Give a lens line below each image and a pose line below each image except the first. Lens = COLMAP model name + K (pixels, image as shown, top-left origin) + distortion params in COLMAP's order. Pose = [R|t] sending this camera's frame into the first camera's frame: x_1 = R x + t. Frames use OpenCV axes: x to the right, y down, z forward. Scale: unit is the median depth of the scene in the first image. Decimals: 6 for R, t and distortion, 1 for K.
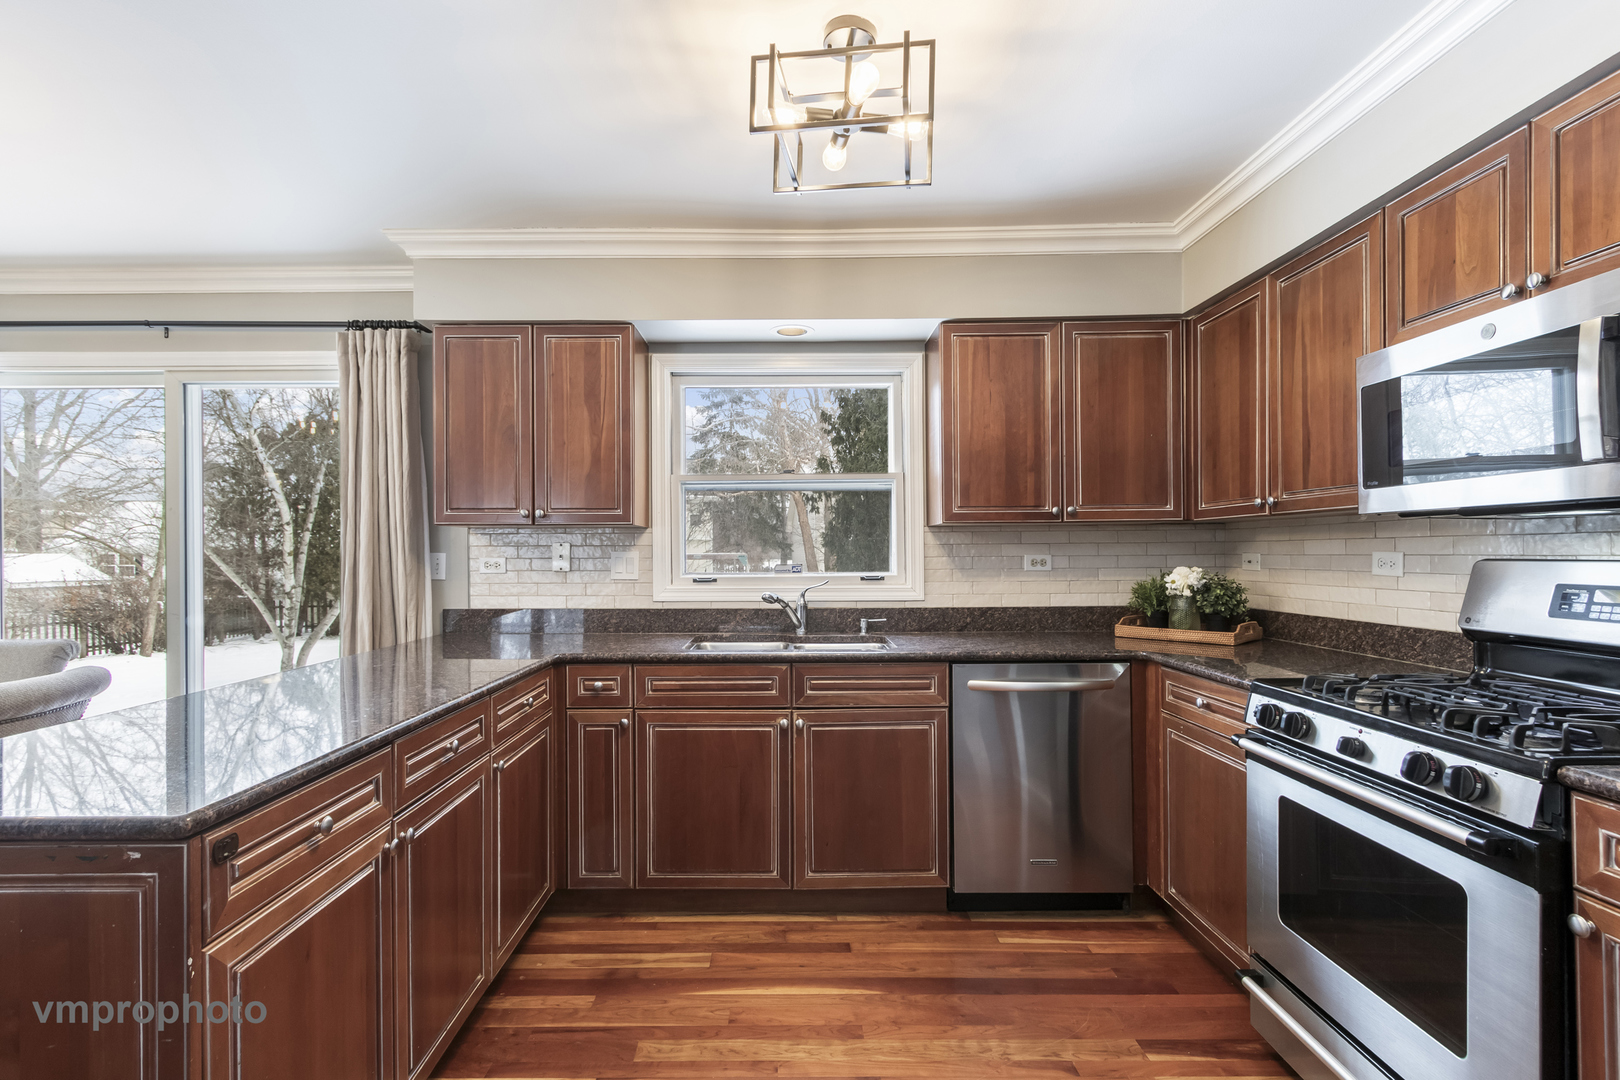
lens RADIAL K [[764.6, 0, 790.3], [0, 764.6, 550.7], [0, 0, 1]] dist [0.002930, 0.000257]
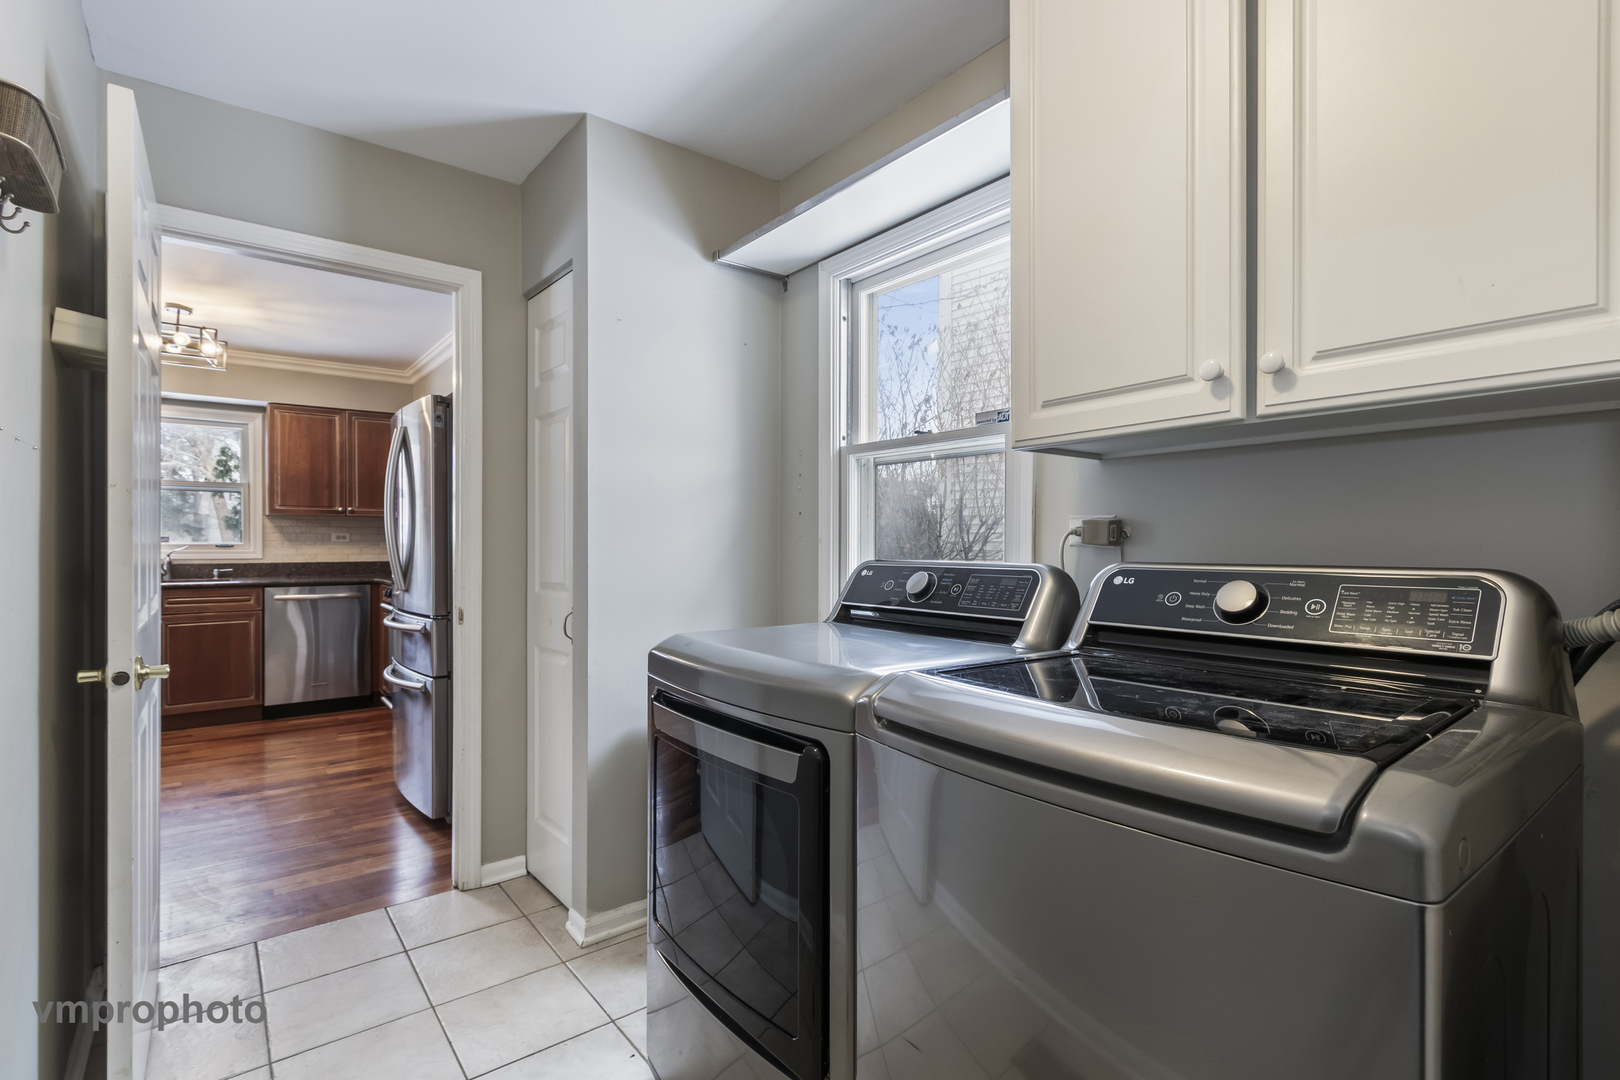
lens RADIAL K [[746.5, 0, 811.6], [0, 746.5, 547.8], [0, 0, 1]] dist [0.003644, 0.000323]
pose [[0.782124, 0.004546, 0.623106, 0.102525], [-0.010244, 0.999932, 0.005563, 0.020533], [-0.623038, -0.010735, 0.782118, -1.185484]]
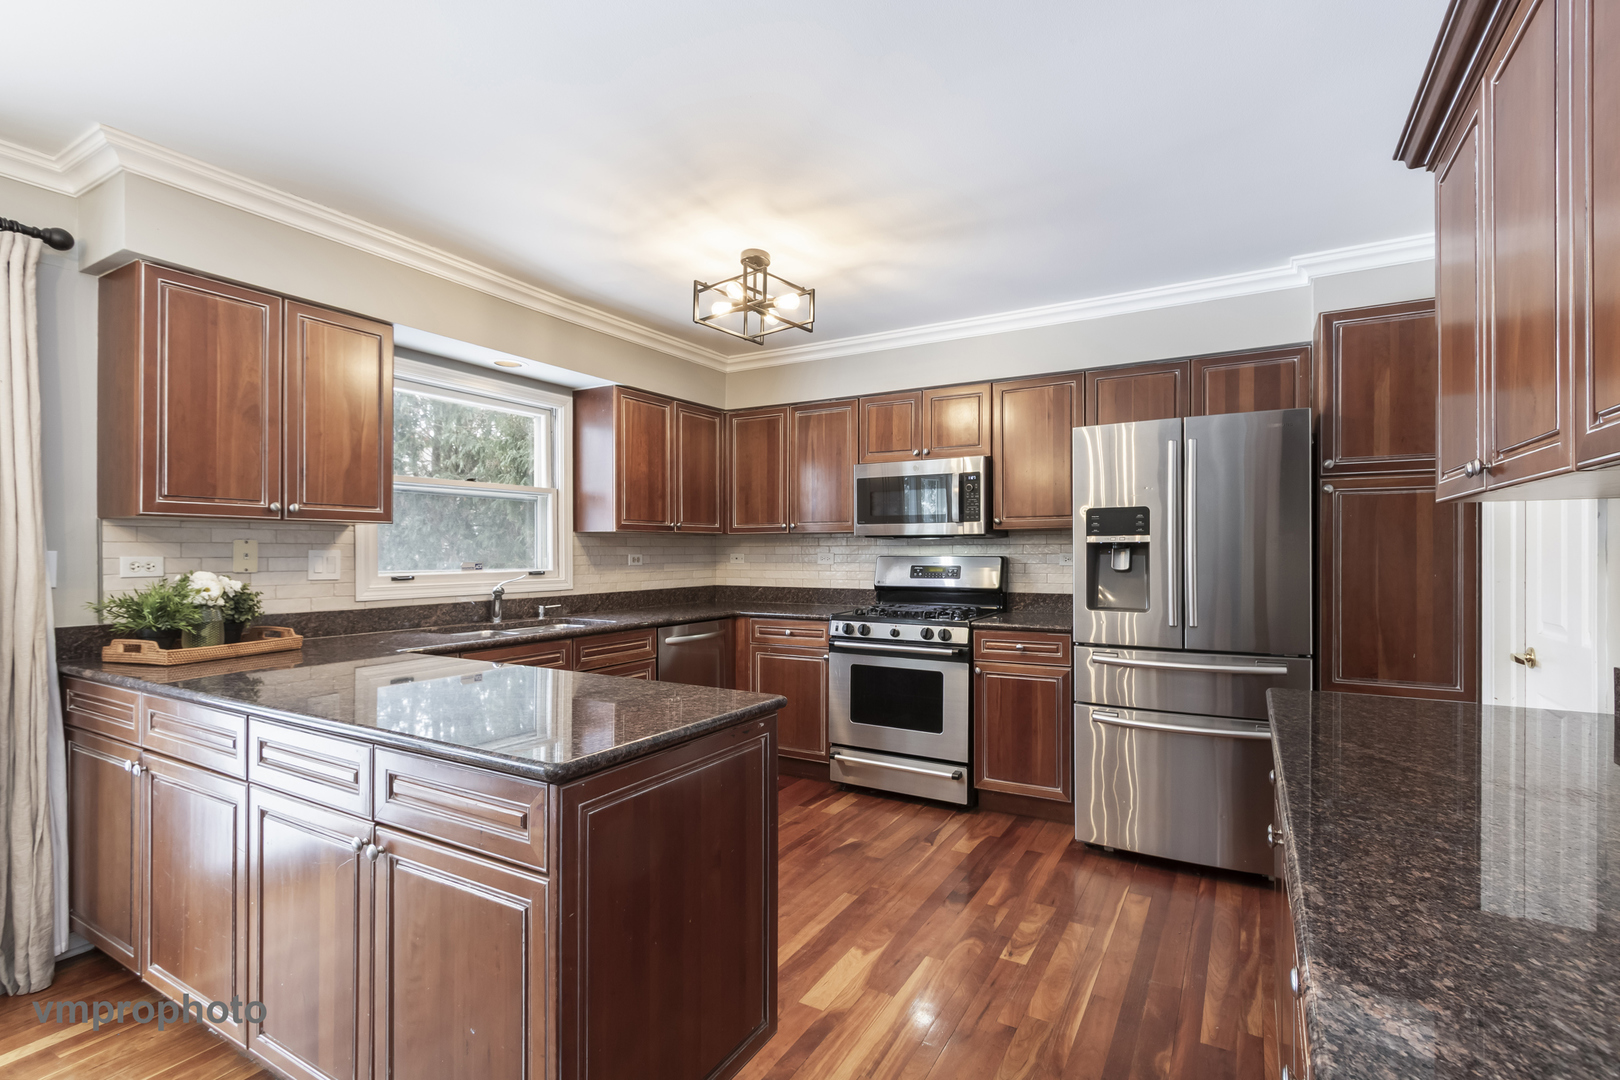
lens RADIAL K [[750.5, 0, 815.4], [0, 750.5, 548.4], [0, 0, 1]] dist [0.002399, 0.000451]
pose [[0.497047, 0.008267, 0.867684, -0.795925], [-0.004492, 0.999966, -0.006954, 0.002822], [-0.867712, -0.000441, 0.497067, 0.016655]]
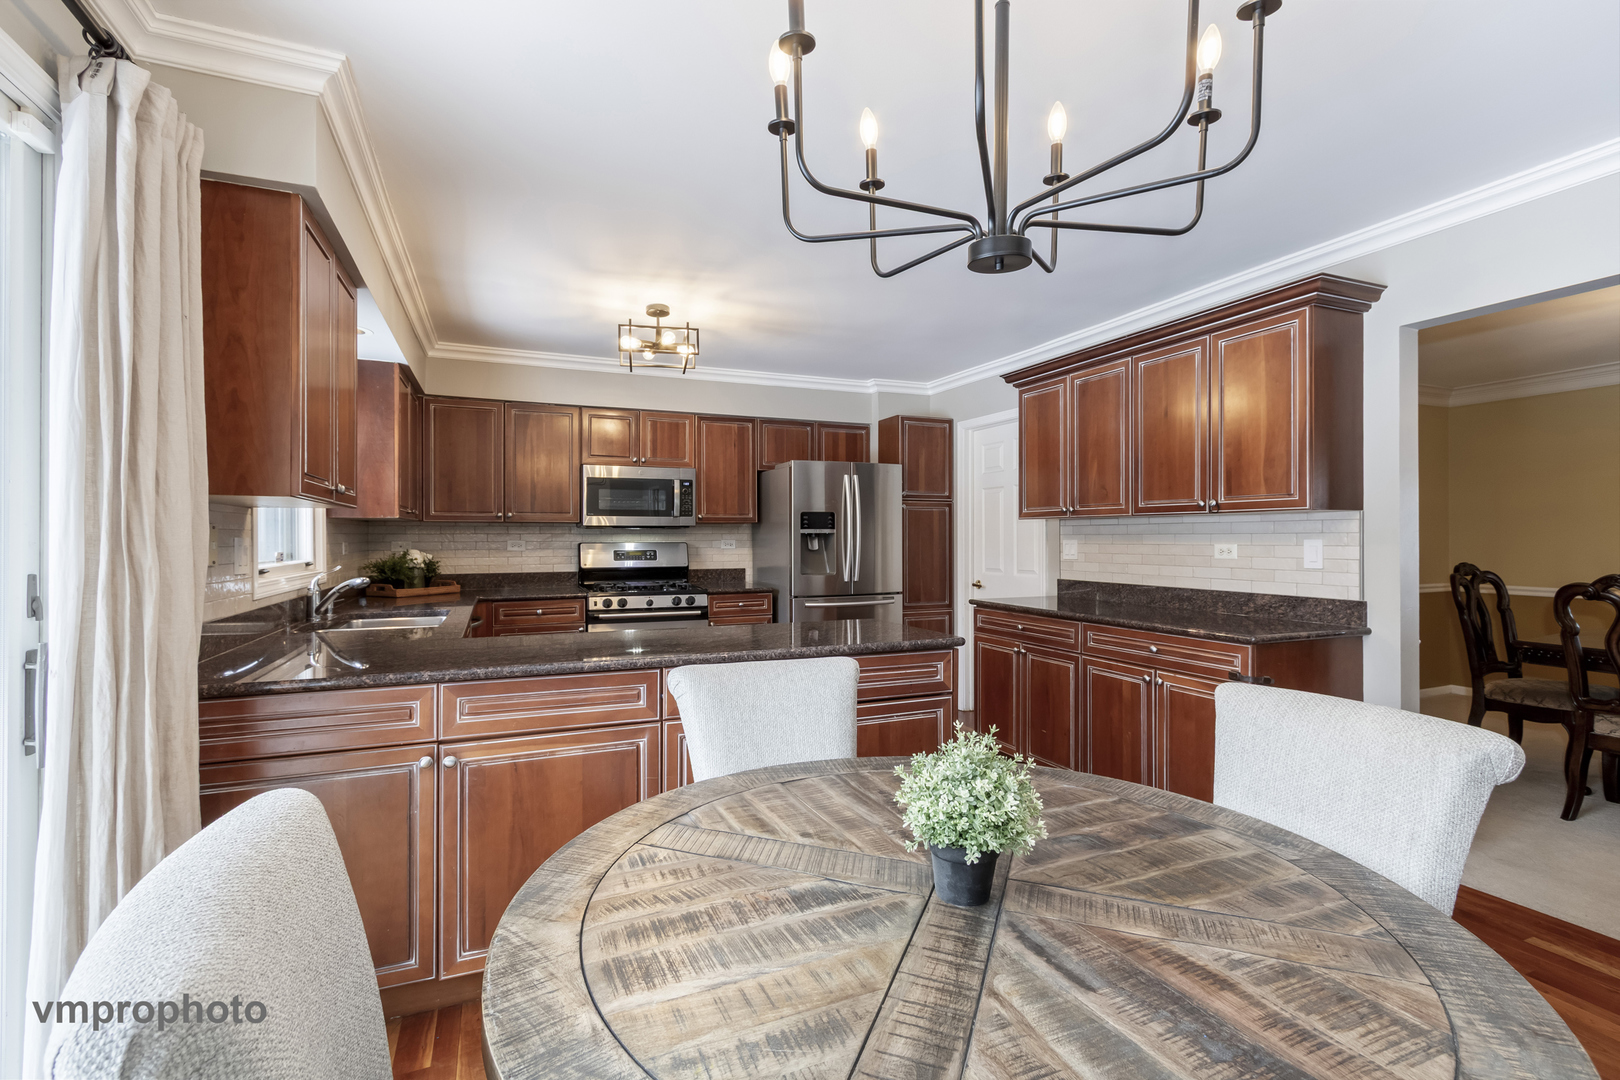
lens RADIAL K [[736.8, 0, 814.8], [0, 736.8, 534.3], [0, 0, 1]] dist [-0.000392, -0.000440]
pose [[-0.391051, 0.010176, 0.920313, -1.238536], [0.000856, 0.999942, -0.010693, 0.005975], [-0.920369, -0.003393, -0.391037, 0.843609]]
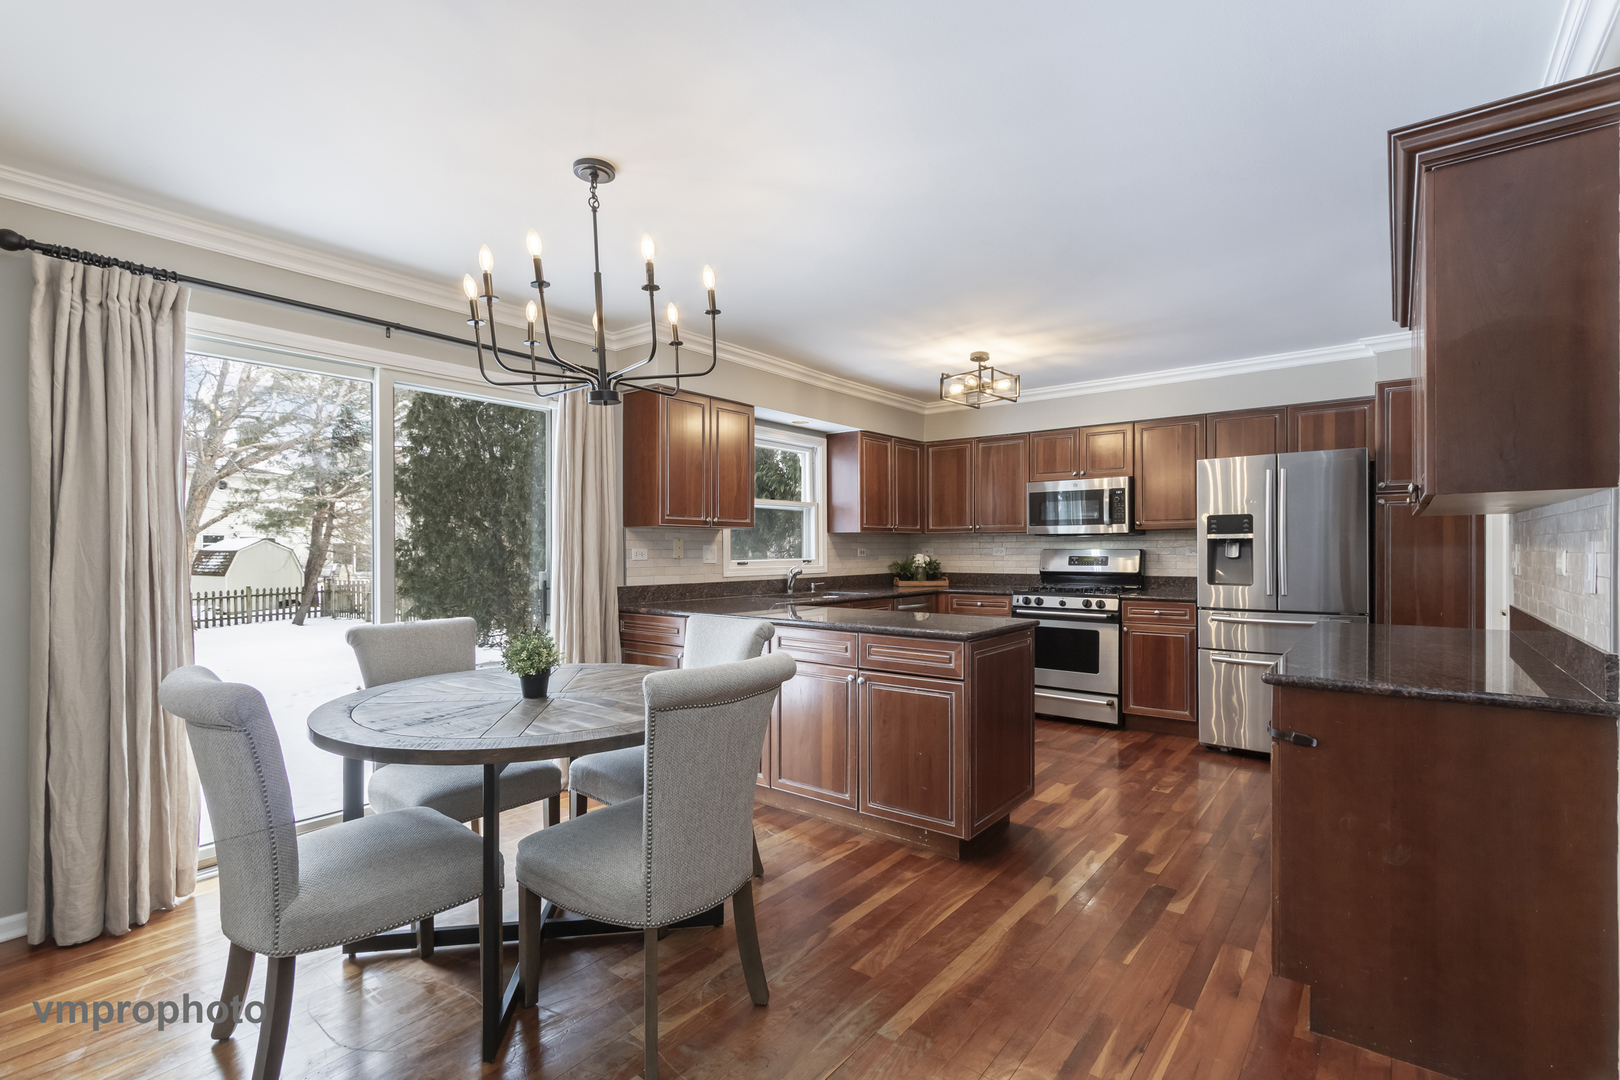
lens RADIAL K [[746.5, 0, 811.6], [0, 746.5, 547.8], [0, 0, 1]] dist [0.003644, 0.000323]
pose [[0.614536, 0.004044, 0.788878, -1.413136], [-0.002789, 0.999992, -0.002954, 0.011313], [-0.788884, -0.000384, 0.614542, -0.093804]]
